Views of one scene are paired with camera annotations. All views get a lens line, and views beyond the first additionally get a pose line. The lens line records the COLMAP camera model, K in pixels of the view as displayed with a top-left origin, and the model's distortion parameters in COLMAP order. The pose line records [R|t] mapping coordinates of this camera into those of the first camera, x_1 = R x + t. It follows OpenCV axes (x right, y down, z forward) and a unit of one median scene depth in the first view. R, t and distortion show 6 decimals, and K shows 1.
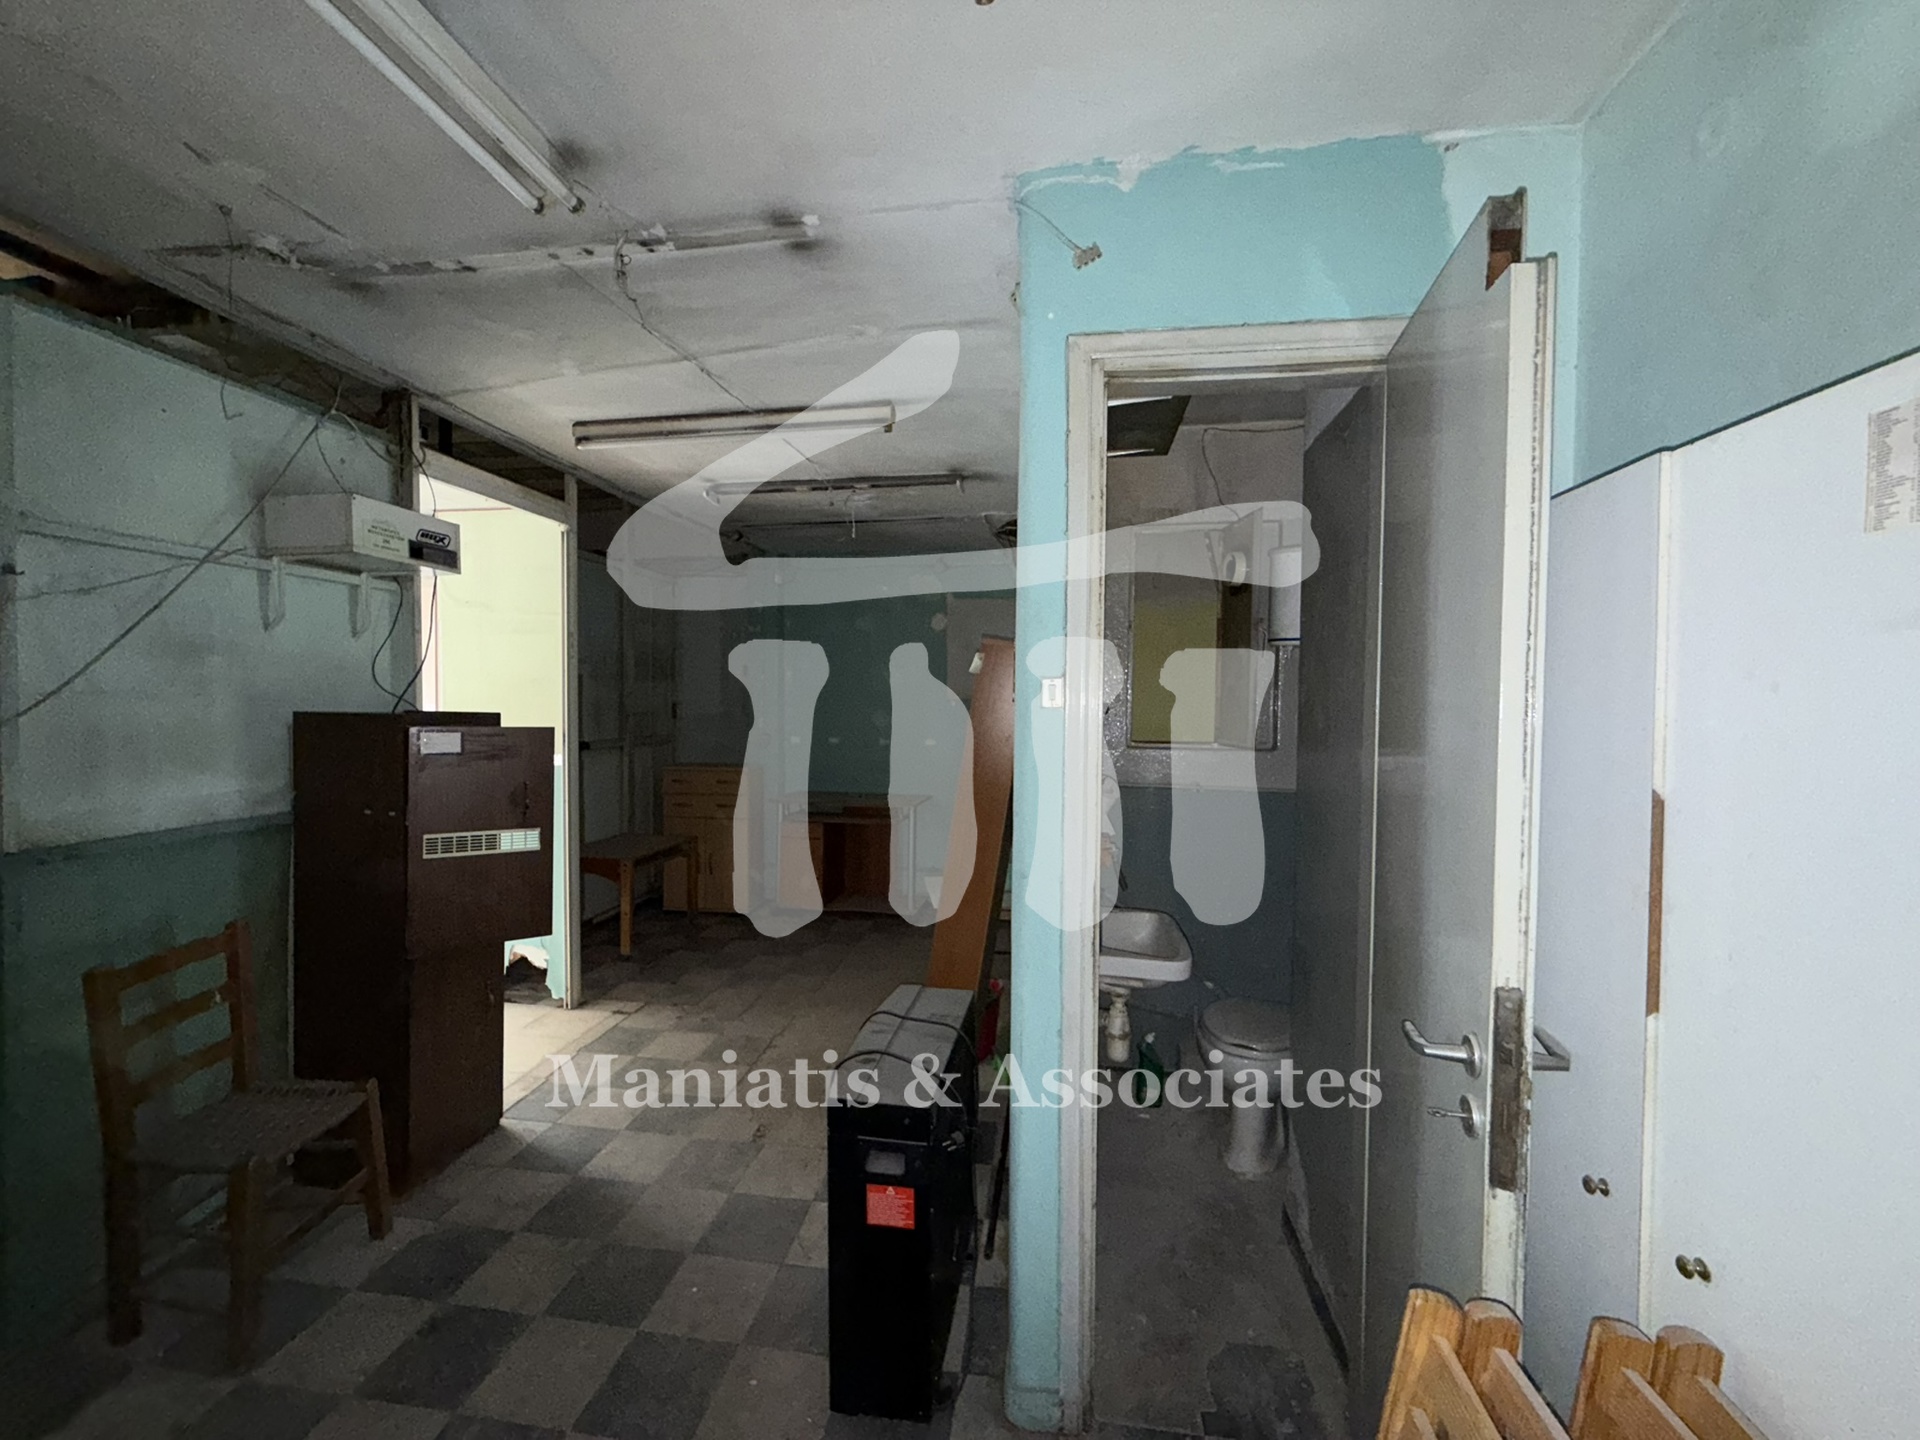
lens RADIAL K [[761.9, 0, 956.4], [0, 761.9, 714.9], [0, 0, 1]] dist [-0.003263, 0.001162]
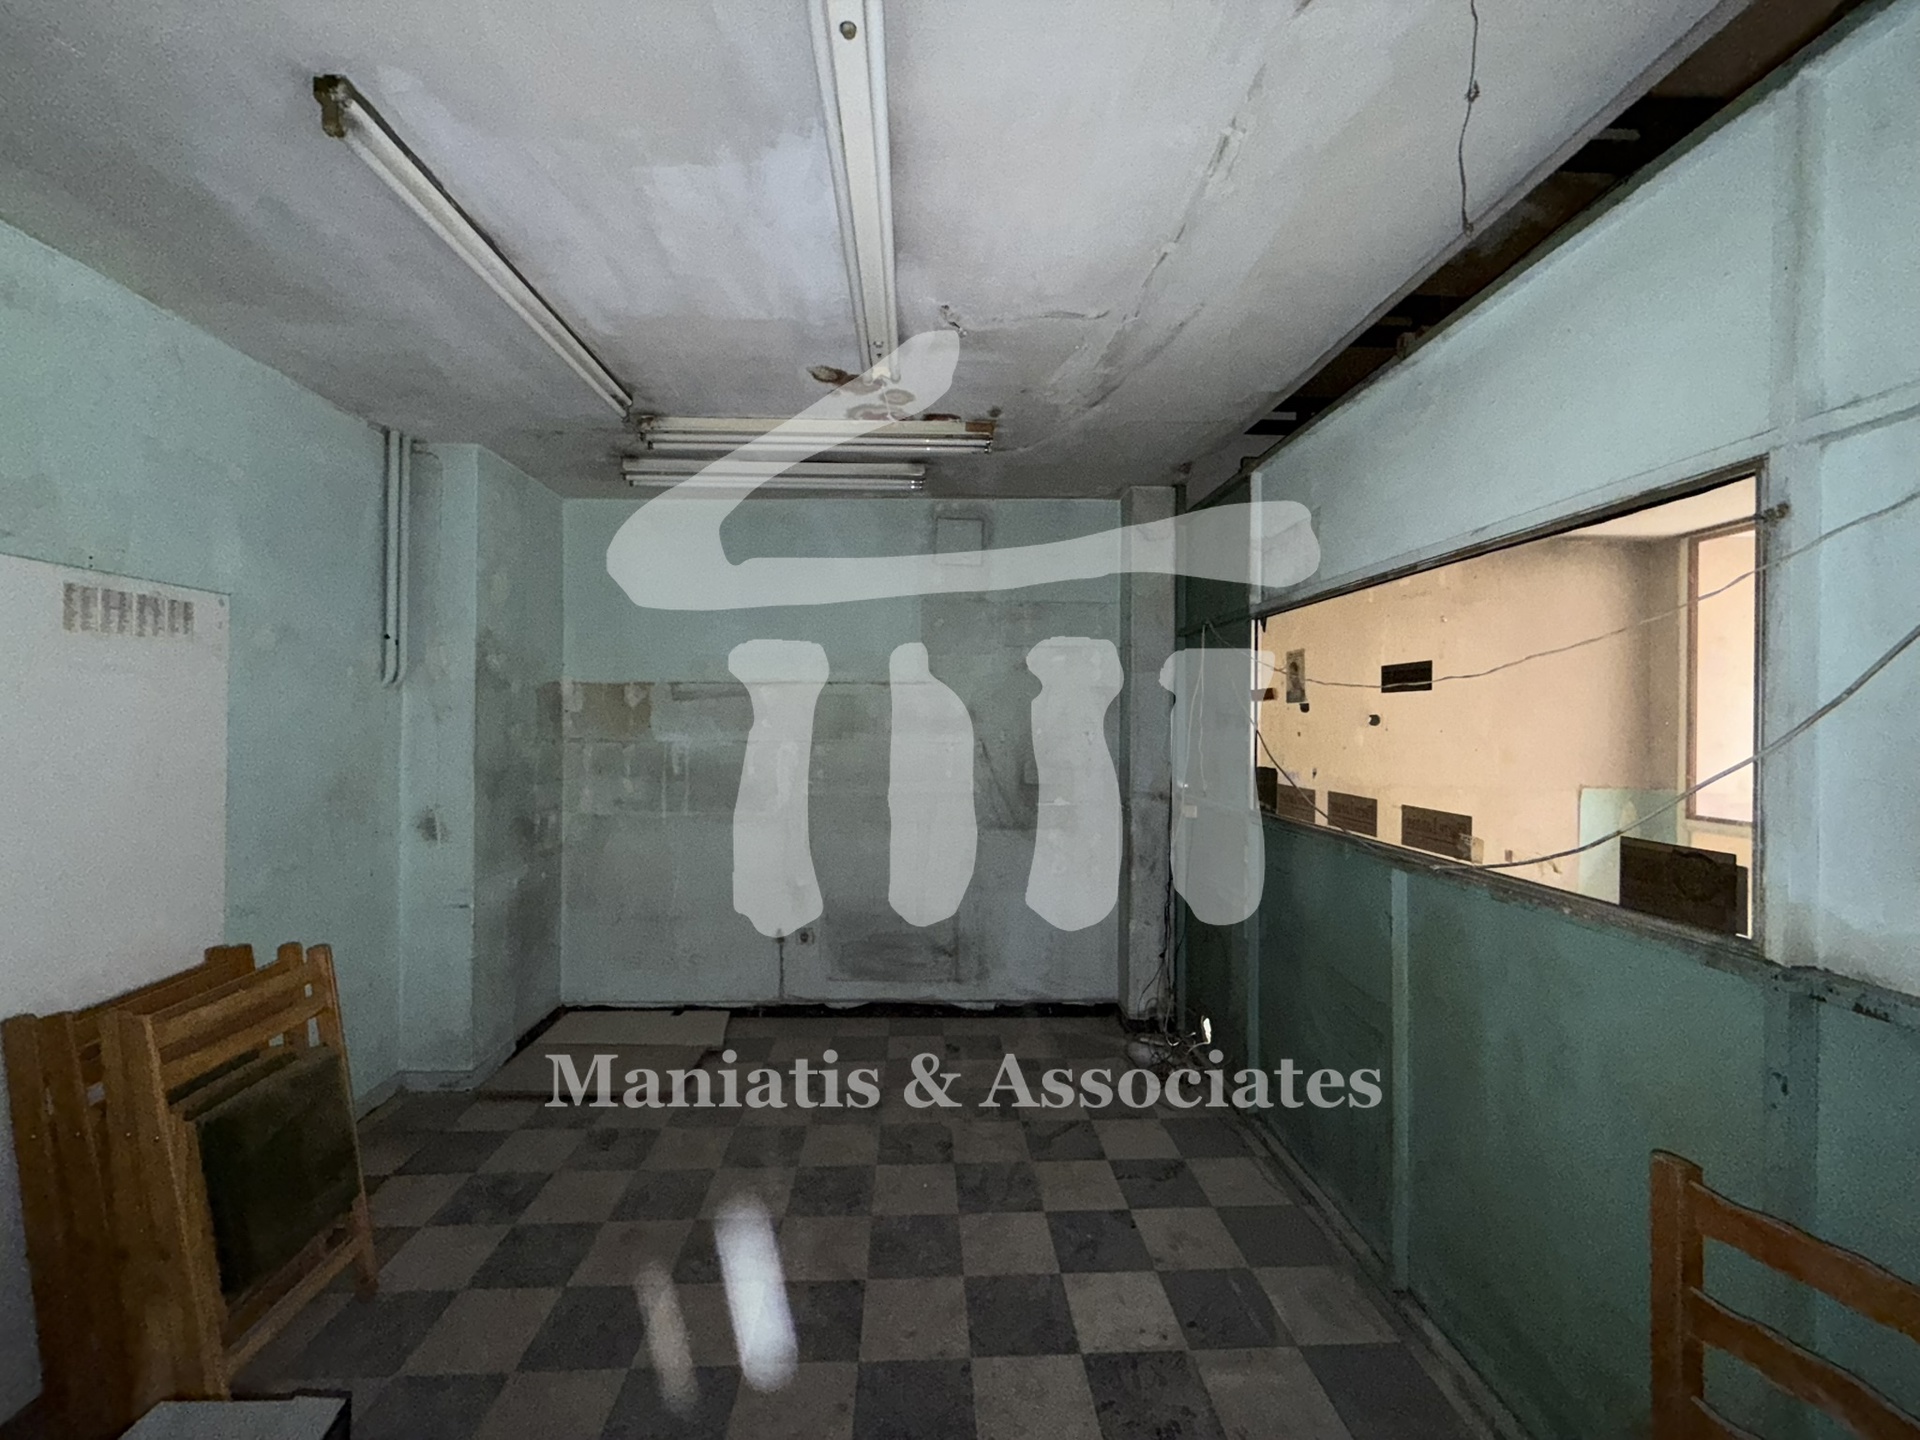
lens RADIAL K [[761.9, 0, 956.9], [0, 761.9, 713.9], [0, 0, 1]] dist [-0.003263, 0.001162]
pose [[-0.983002, -0.017440, -0.182767, -0.313492], [-0.017057, 0.999848, -0.003668, 0.001316], [0.182803, -0.000489, -0.983149, 0.988640]]
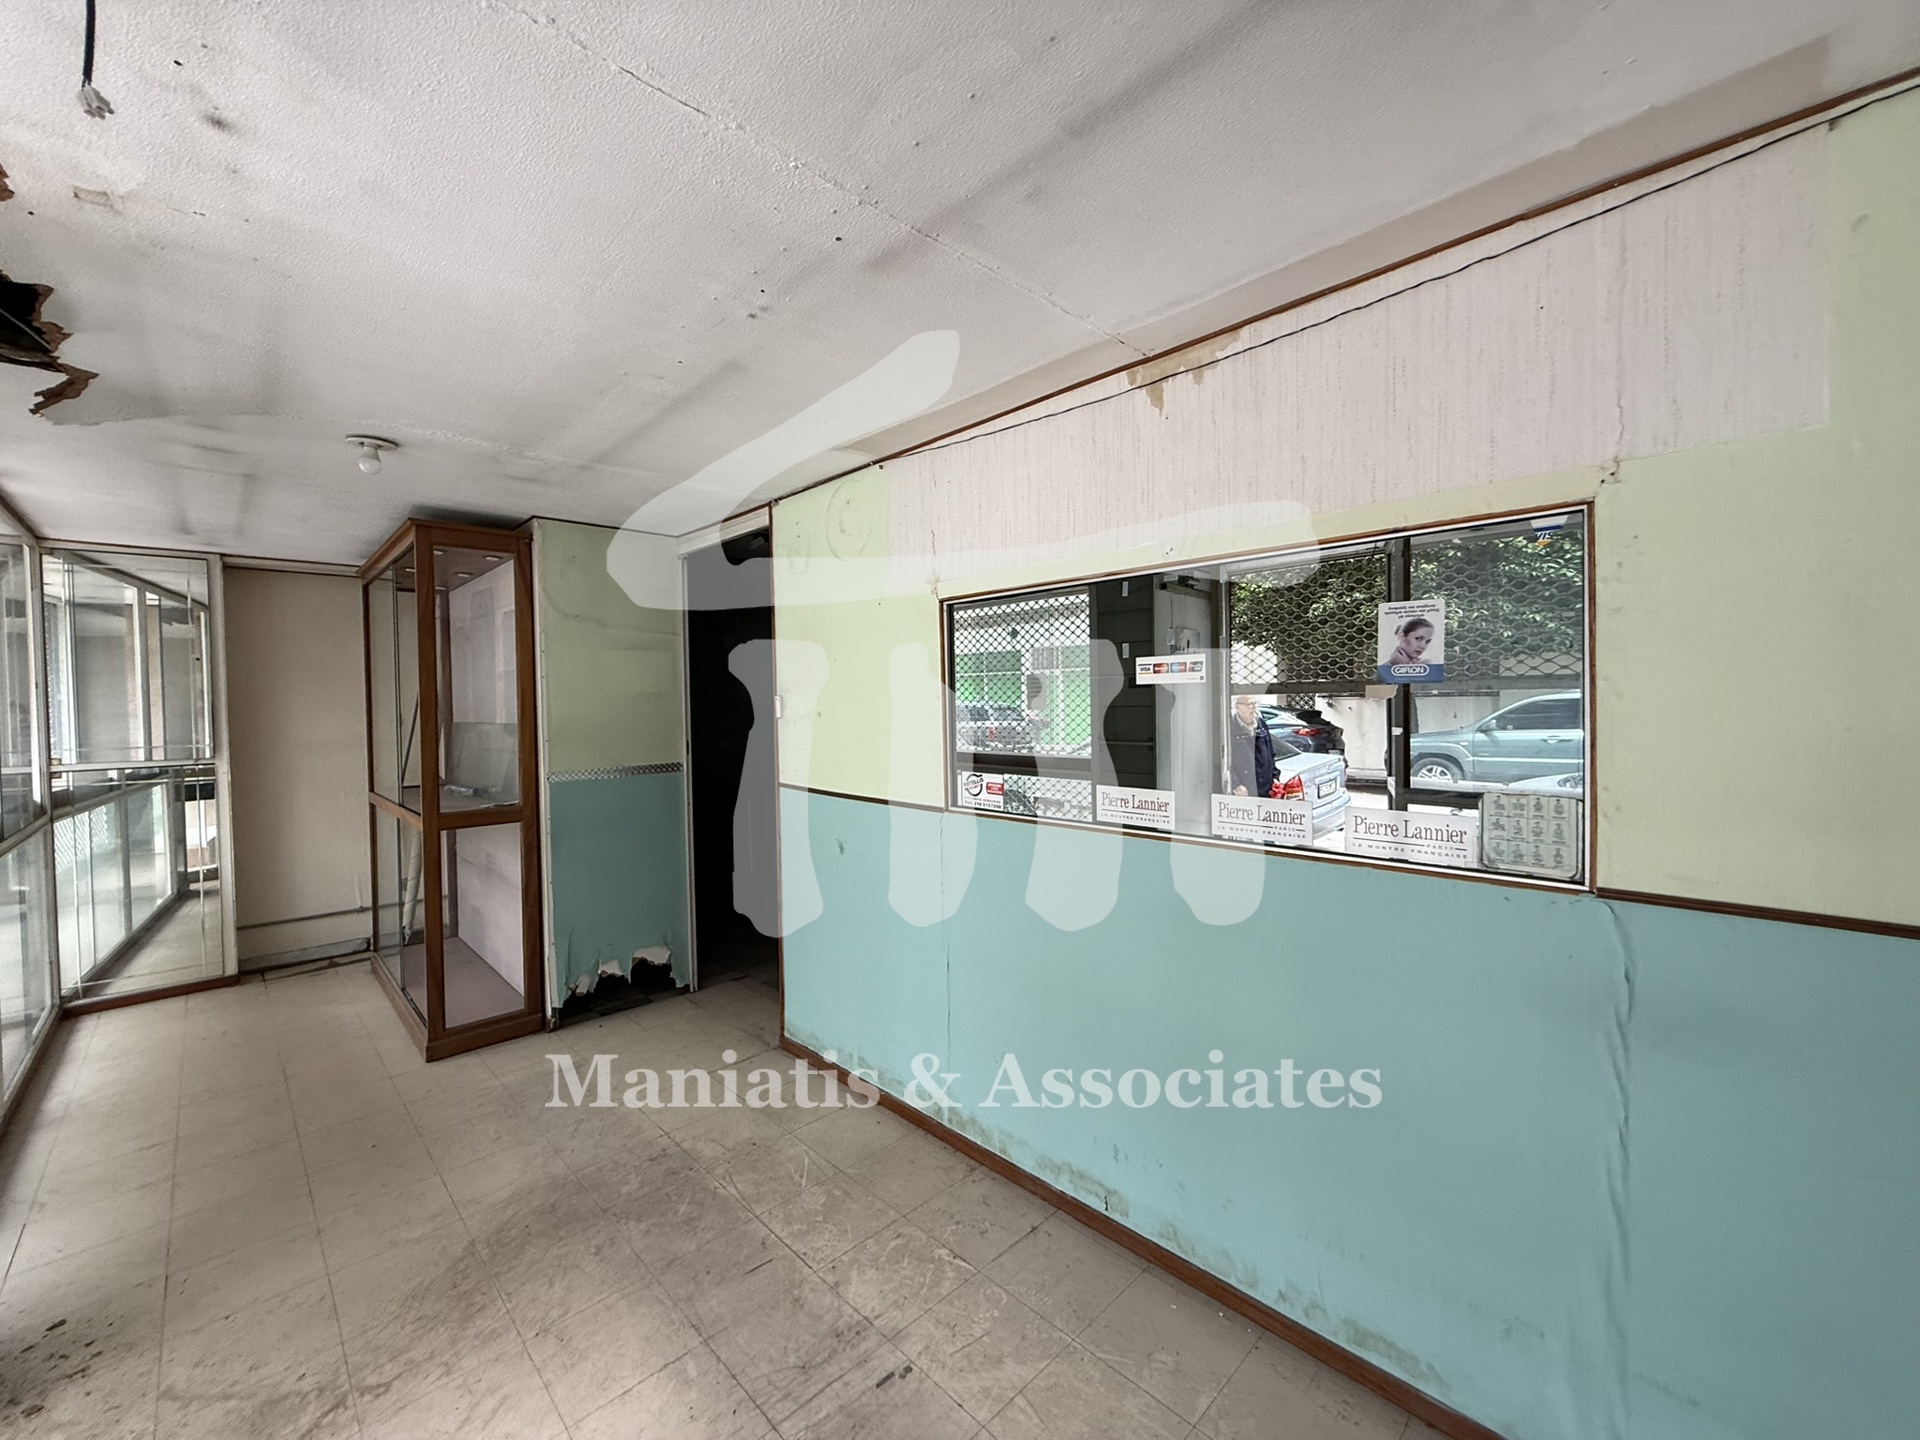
lens RADIAL K [[761.9, 0, 952.8], [0, 761.9, 716.8], [0, 0, 1]] dist [-0.003263, 0.001162]
pose [[0.613654, -0.036221, 0.788744, -1.646408], [0.036862, 0.999172, 0.017204, -0.025759], [-0.788714, 0.018517, 0.614482, 0.025757]]
